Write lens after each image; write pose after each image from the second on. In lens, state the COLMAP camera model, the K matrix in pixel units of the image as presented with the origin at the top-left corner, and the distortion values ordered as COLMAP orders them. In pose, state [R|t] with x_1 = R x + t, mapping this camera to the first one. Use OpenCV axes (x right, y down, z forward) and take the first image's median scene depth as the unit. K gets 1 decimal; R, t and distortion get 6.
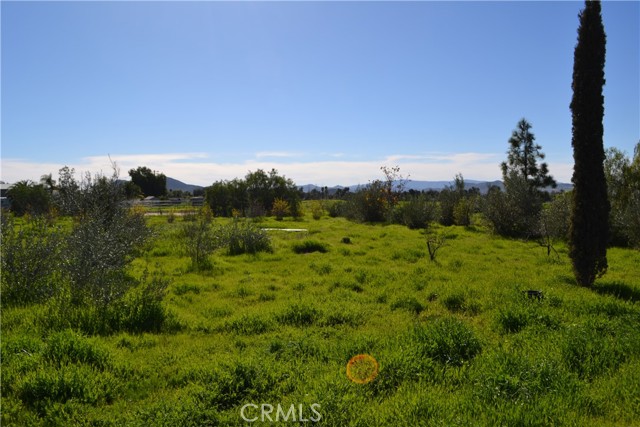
lens RADIAL K [[510.3, 0, 320.7], [0, 510.3, 226.7], [0, 0, 1]] dist [-0.089500, 0.016932]
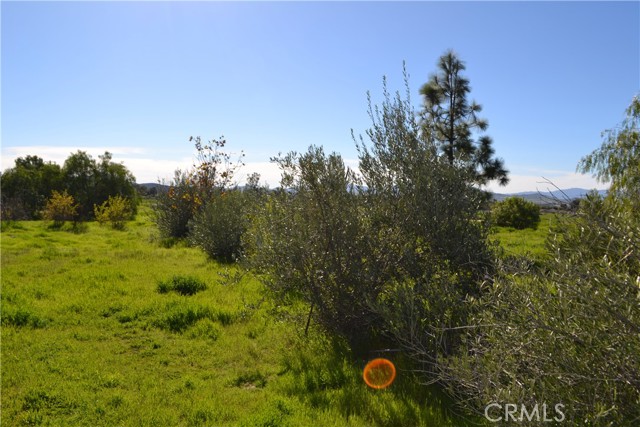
lens RADIAL K [[510.3, 0, 320.7], [0, 510.3, 226.7], [0, 0, 1]] dist [-0.089500, 0.016932]
pose [[0.991679, 0.030575, 0.125050, 0.208668], [-0.029829, 0.999524, -0.007829, -0.023438], [-0.125230, 0.004033, 0.992119, 0.492070]]
